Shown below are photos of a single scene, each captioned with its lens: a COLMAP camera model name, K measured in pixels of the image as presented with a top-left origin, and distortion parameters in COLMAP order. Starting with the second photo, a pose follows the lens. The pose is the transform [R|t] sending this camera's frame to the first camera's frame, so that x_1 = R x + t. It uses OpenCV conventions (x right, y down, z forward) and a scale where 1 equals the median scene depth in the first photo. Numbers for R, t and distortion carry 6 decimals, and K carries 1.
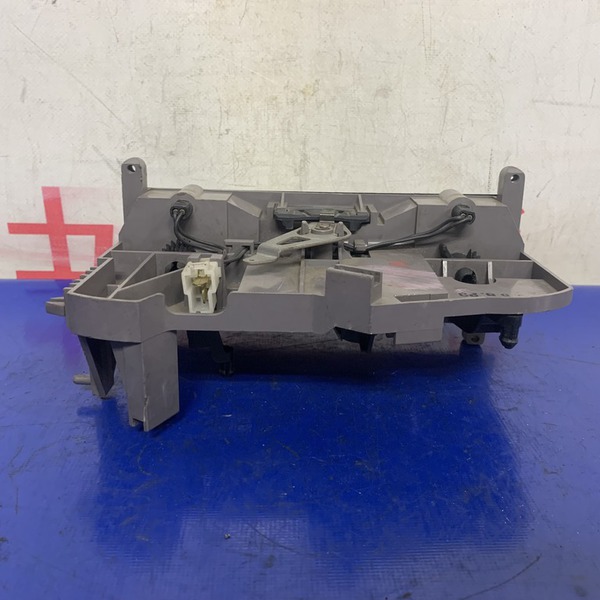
lens RADIAL K [[574.2, 0, 329.0], [0, 574.2, 300.0], [0, 0, 1]] dist [0.000043, -0.004508]
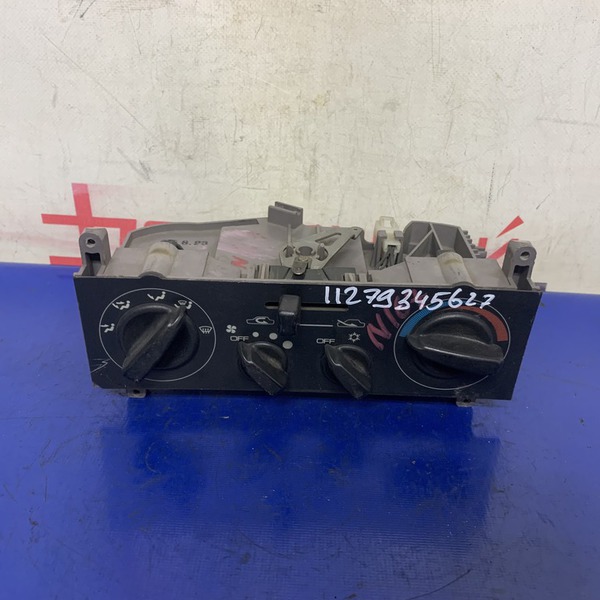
lens RADIAL K [[574.2, 0, 329.0], [0, 574.2, 300.0], [0, 0, 1]] dist [0.000043, -0.004508]
pose [[0.997084, 0.054534, -0.053374, 0.057130], [-0.048405, 0.992745, 0.110065, -0.122045], [0.058989, -0.107160, 0.992490, -0.076844]]
